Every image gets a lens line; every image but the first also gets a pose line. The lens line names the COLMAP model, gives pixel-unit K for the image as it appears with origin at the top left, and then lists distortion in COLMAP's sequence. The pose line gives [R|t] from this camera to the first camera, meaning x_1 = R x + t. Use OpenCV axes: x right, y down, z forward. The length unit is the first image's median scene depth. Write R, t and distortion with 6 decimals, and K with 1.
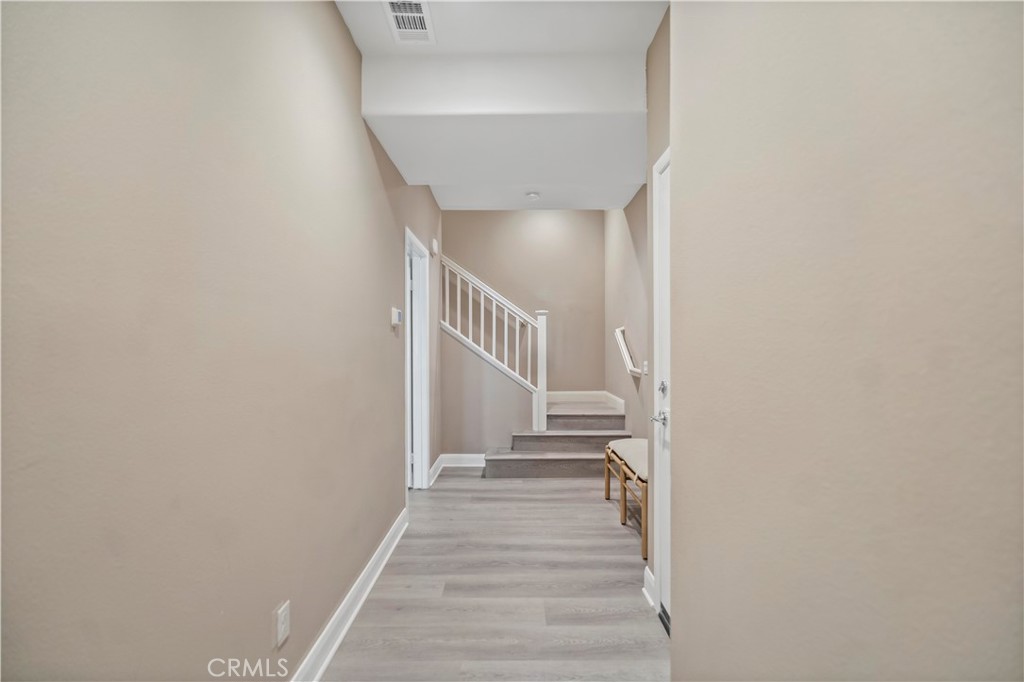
lens RADIAL K [[465.8, 0, 512.9], [0, 465.8, 351.1], [0, 0, 1]] dist [0.000496, 0.000580]
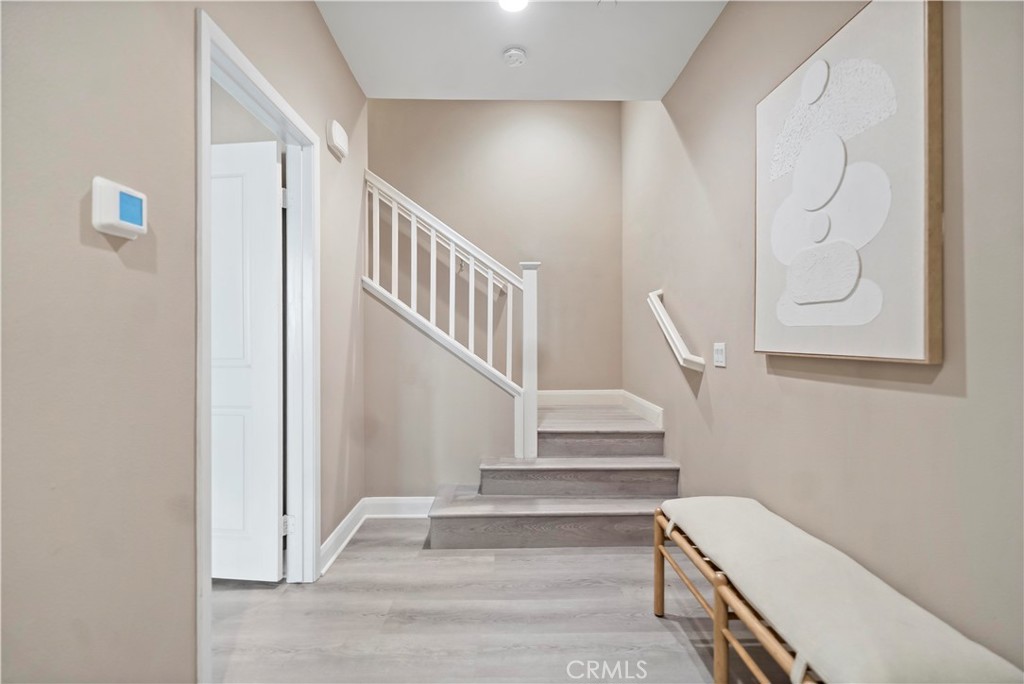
lens RADIAL K [[458.5, 0, 512.9], [0, 458.5, 333.8], [0, 0, 1]] dist [0.002610, 0.000588]
pose [[0.999713, 0.002278, 0.023847, 0.026122], [-0.001941, 0.999898, -0.014164, 0.016845], [-0.023877, 0.014113, 0.999615, 0.406325]]
